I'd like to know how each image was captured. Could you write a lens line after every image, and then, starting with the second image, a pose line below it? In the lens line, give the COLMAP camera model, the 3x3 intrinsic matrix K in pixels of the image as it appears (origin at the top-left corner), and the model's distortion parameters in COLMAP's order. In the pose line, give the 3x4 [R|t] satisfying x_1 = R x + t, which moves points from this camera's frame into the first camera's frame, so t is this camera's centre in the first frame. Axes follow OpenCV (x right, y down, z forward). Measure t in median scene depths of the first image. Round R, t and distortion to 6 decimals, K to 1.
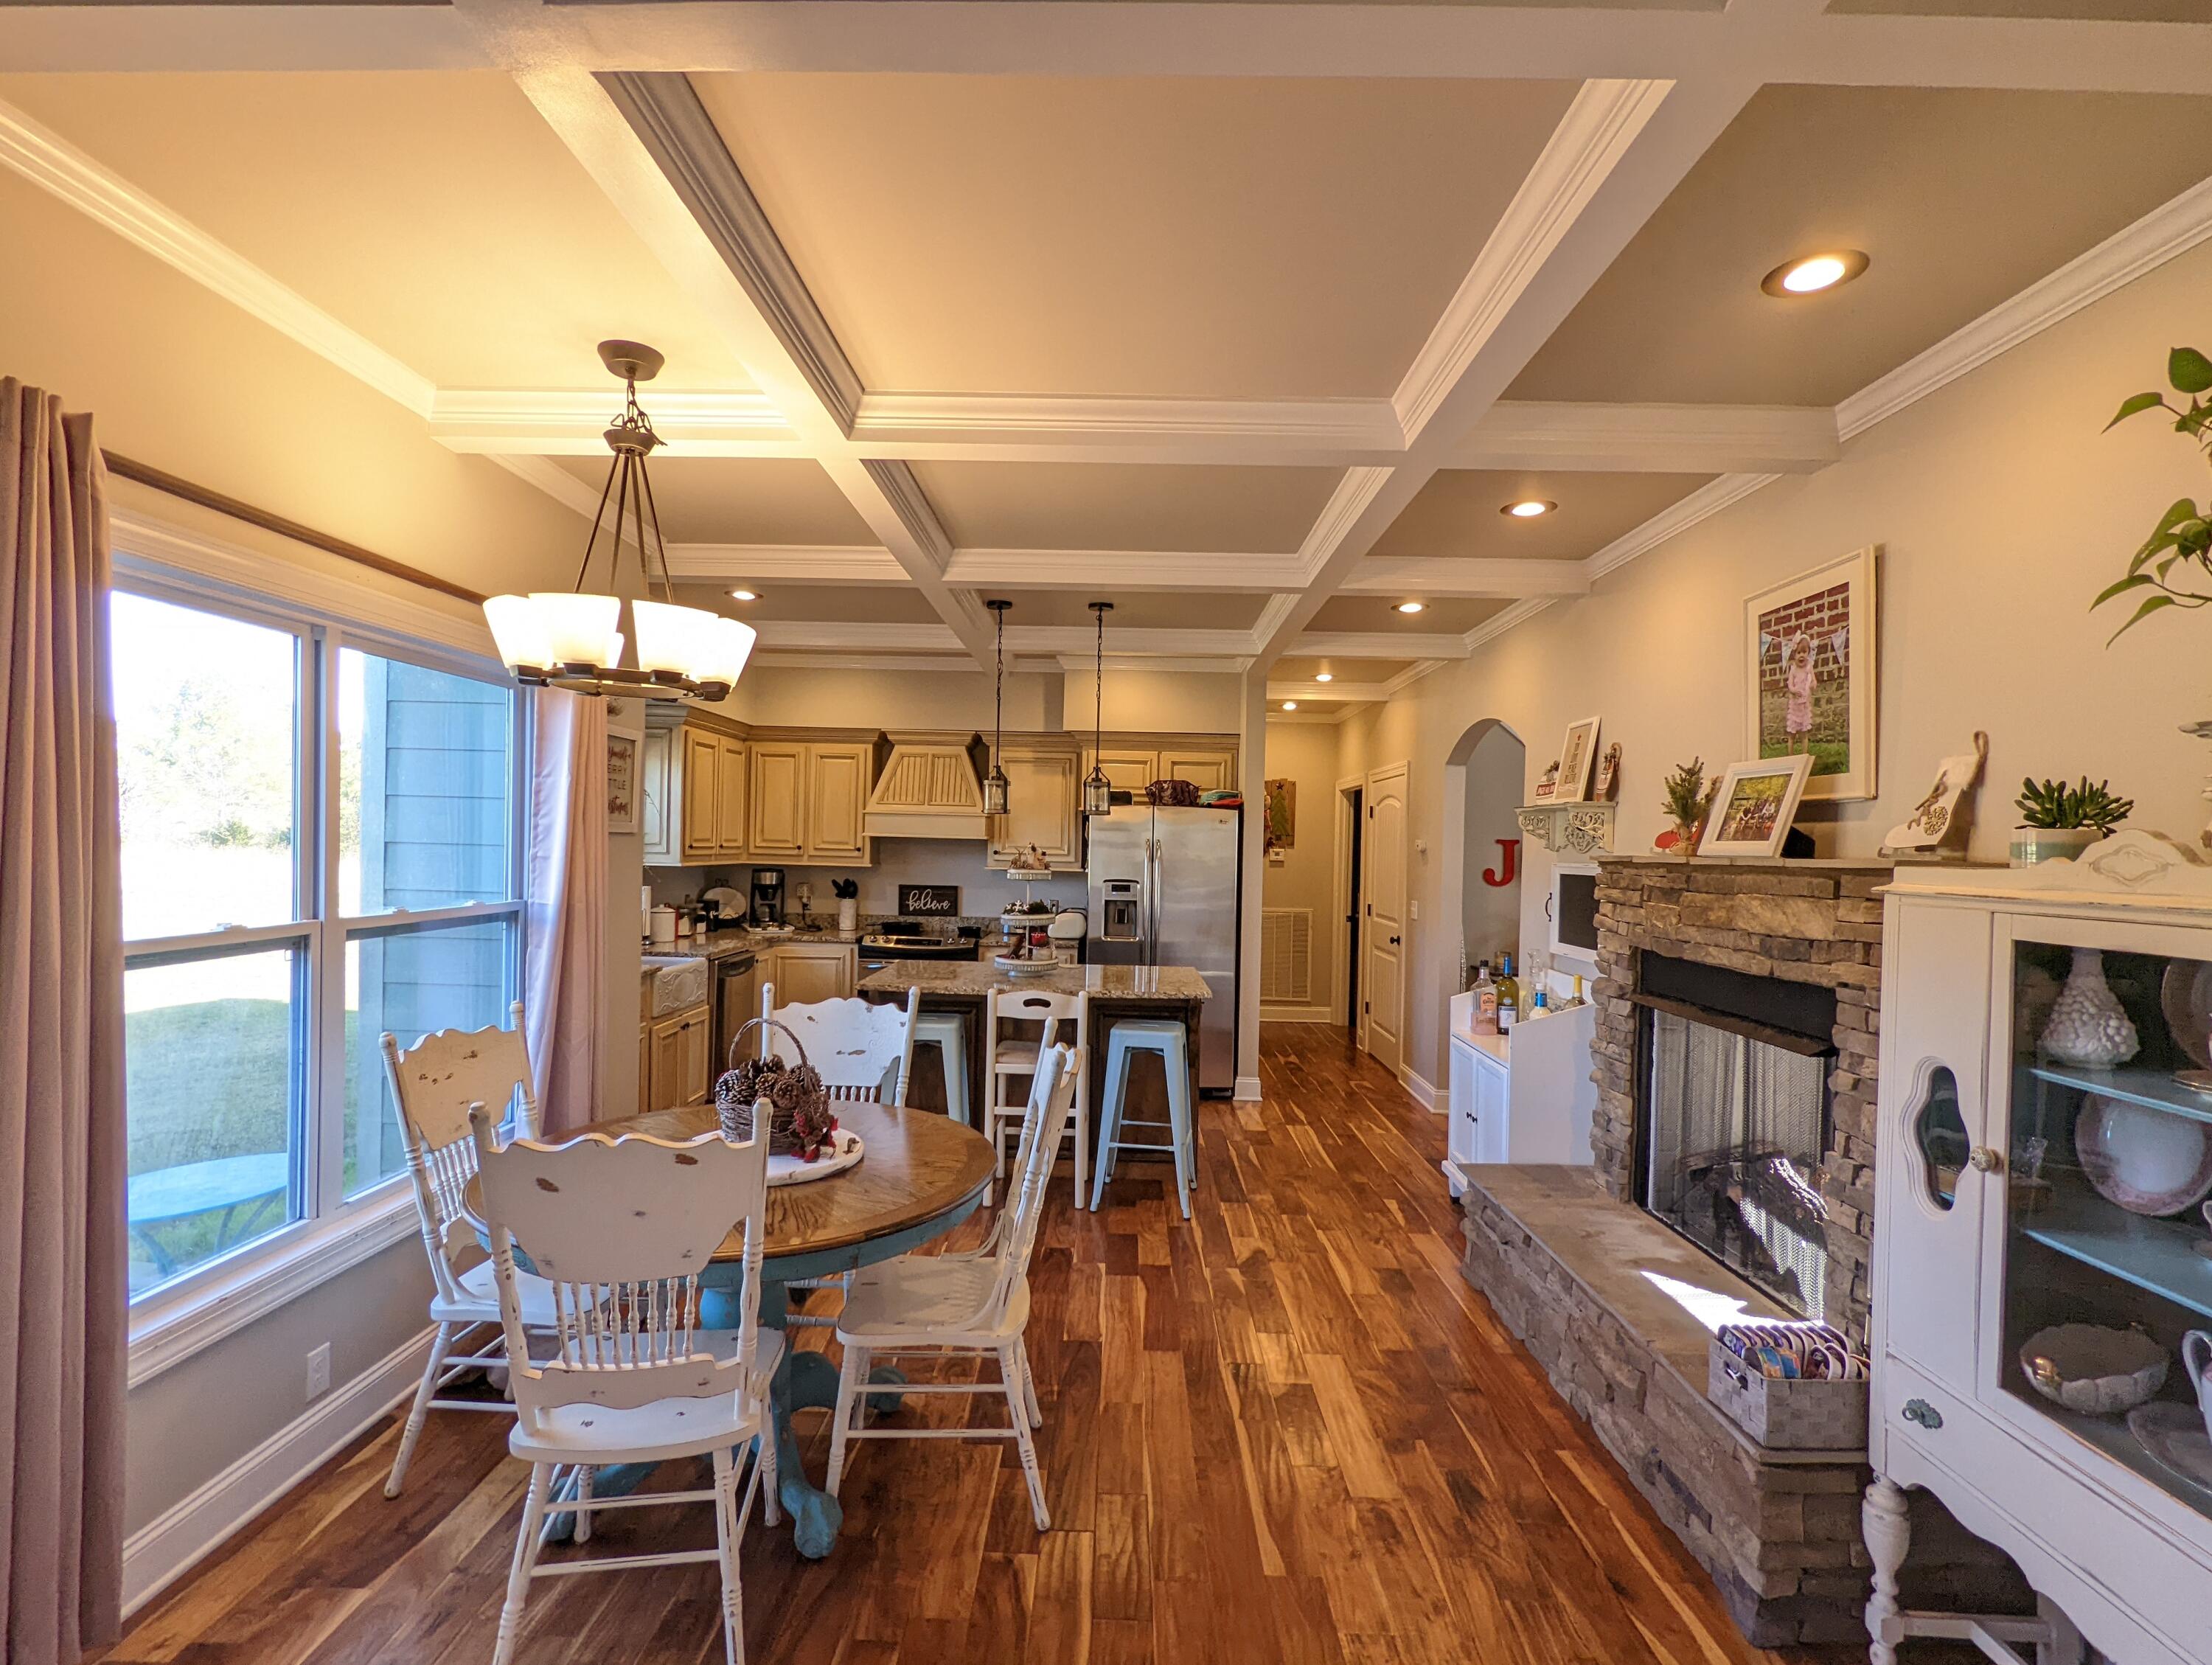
lens RADIAL K [[1047.9, 0, 1102.2], [0, 1047.9, 856.1], [0, 0, 1]] dist [0.001188, -0.000670]
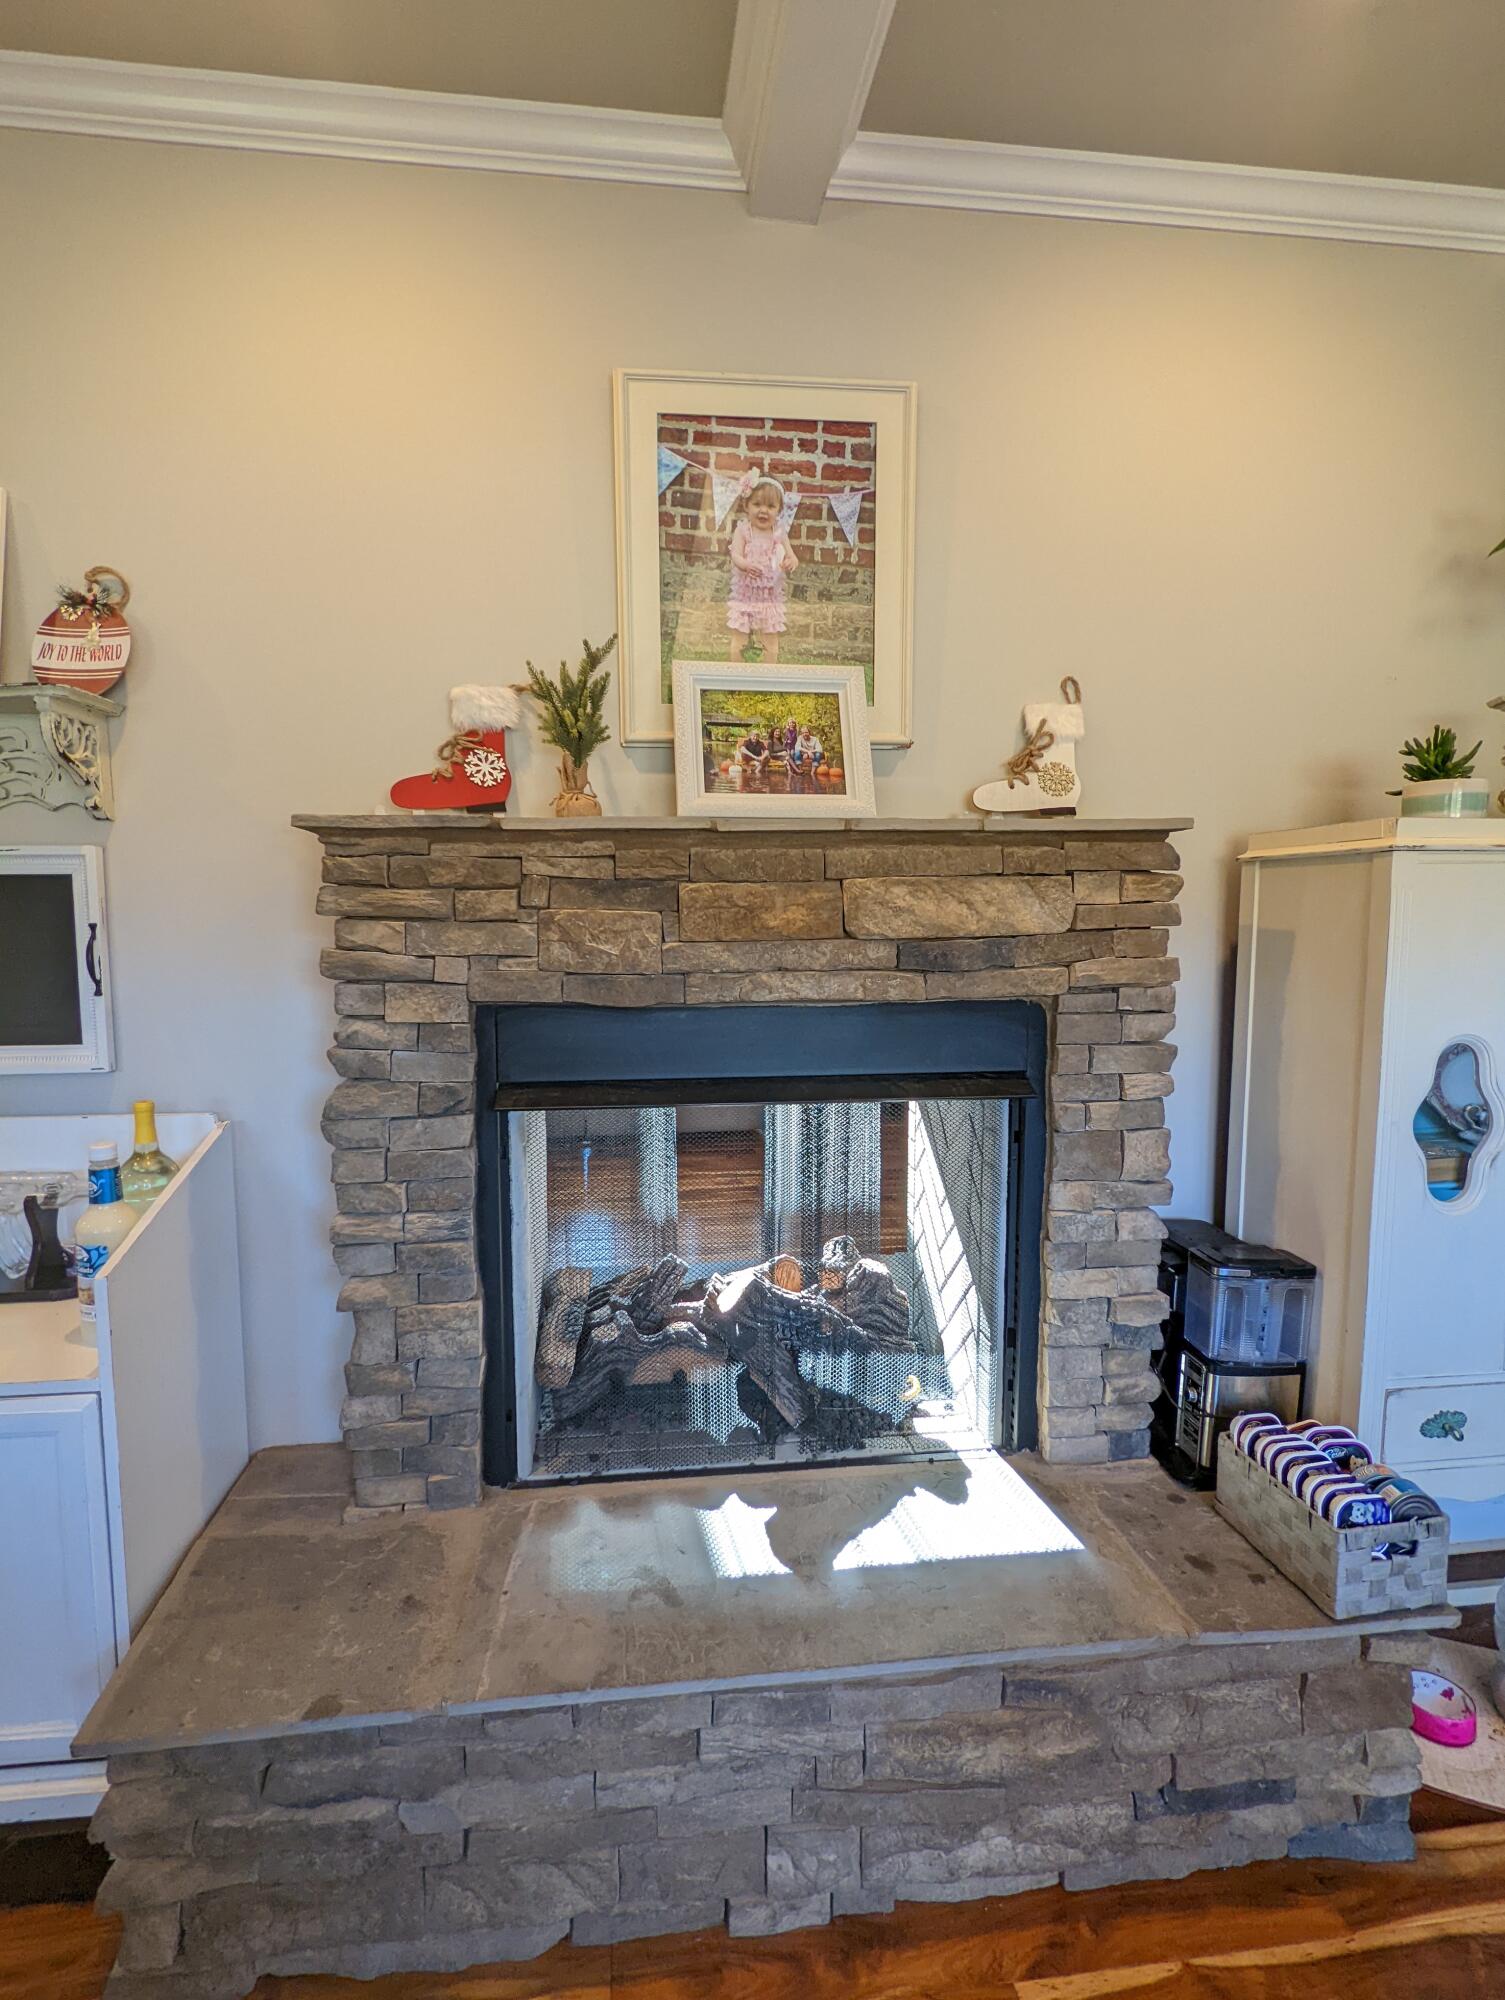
lens RADIAL K [[941.9, 0, 748.9], [0, 941.9, 992.3], [0, 0, 1]] dist [0.002691, -0.000463]
pose [[-0.134259, -0.108685, 0.984968, 0.065936], [0.012144, 0.993712, 0.111305, 0.040089], [-0.990872, 0.026905, -0.132095, 1.127060]]
